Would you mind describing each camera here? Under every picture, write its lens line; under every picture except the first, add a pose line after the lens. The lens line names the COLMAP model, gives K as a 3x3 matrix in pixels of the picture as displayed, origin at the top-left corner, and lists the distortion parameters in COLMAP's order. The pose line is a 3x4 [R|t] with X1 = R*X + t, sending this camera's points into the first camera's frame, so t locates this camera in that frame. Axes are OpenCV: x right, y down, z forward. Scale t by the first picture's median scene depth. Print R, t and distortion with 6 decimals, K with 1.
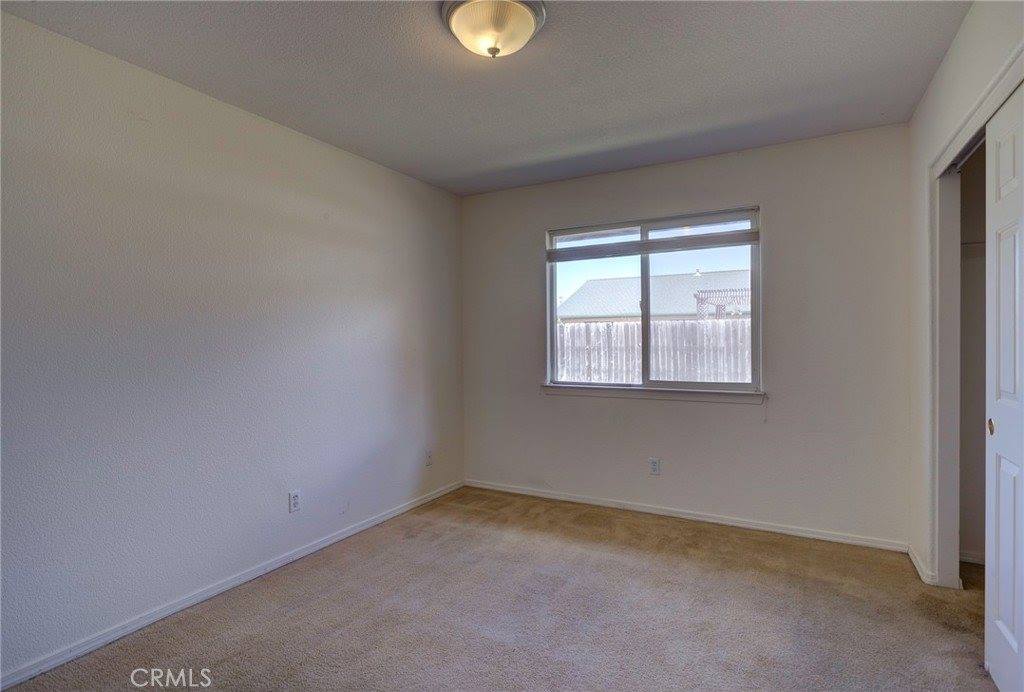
lens RADIAL K [[522.3, 0, 512.0], [0, 522.3, 346.0], [0, 0, 1]] dist [-0.001087, 0.001273]
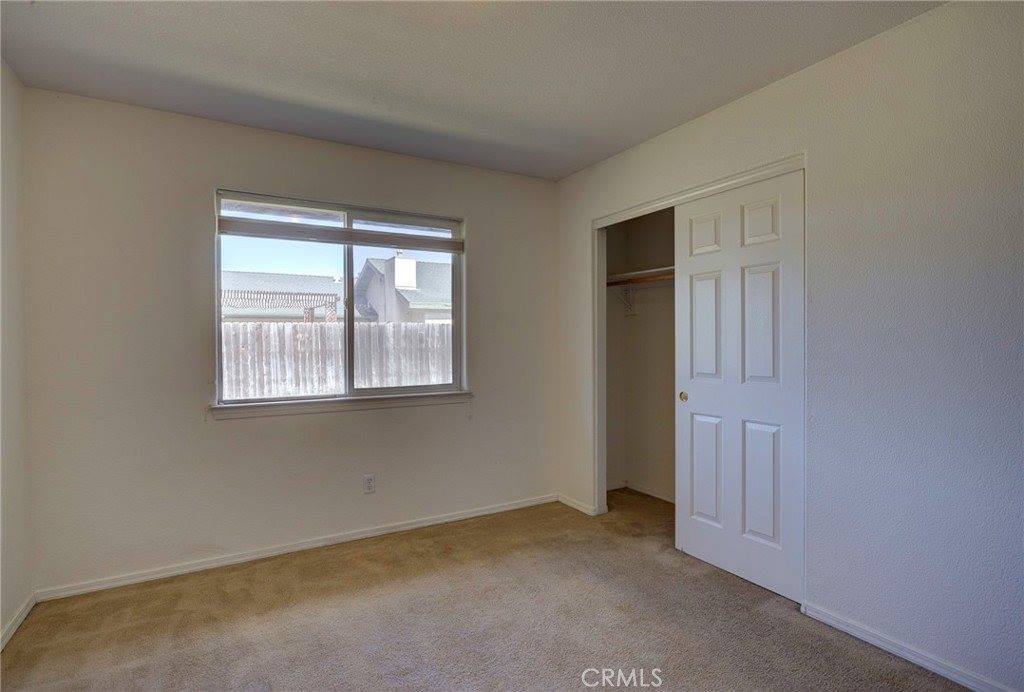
lens RADIAL K [[522.3, 0, 512.0], [0, 522.3, 346.0], [0, 0, 1]] dist [-0.001087, 0.001273]
pose [[0.515415, -0.004198, 0.856930, -0.356770], [0.013210, 0.999908, -0.003047, -0.000212], [-0.856839, 0.012890, 0.515423, 0.314965]]
